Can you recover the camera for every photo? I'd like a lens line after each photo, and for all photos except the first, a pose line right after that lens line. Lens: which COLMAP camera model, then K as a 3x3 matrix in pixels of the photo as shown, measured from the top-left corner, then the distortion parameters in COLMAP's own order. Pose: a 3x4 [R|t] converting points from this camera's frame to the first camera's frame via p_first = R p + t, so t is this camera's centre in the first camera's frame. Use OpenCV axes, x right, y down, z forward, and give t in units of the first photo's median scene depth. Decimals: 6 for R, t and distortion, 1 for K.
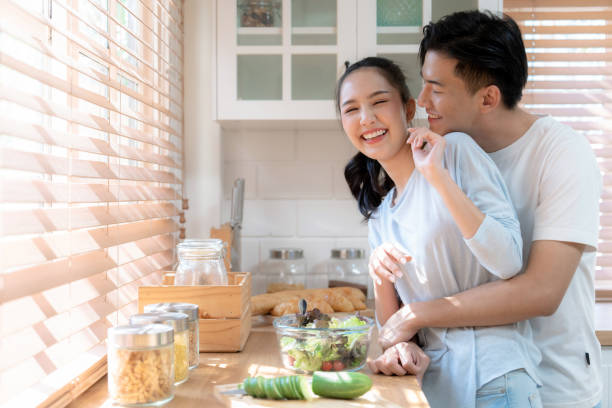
lens RADIAL K [[844.7, 0, 306.0], [0, 844.7, 204.0], [0, 0, 1]] dist [0.101774, 0.031383]
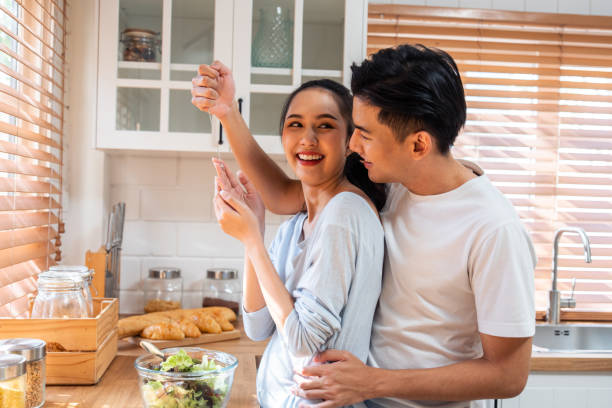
lens RADIAL K [[681.1, 0, 306.0], [0, 681.1, 204.0], [0, 0, 1]] dist [0.010194, 0.000049]
pose [[0.993071, 0.028495, 0.114013, 0.059006], [-0.029288, 0.999557, 0.005285, -0.042153], [-0.113812, -0.008588, 0.993465, 0.131571]]
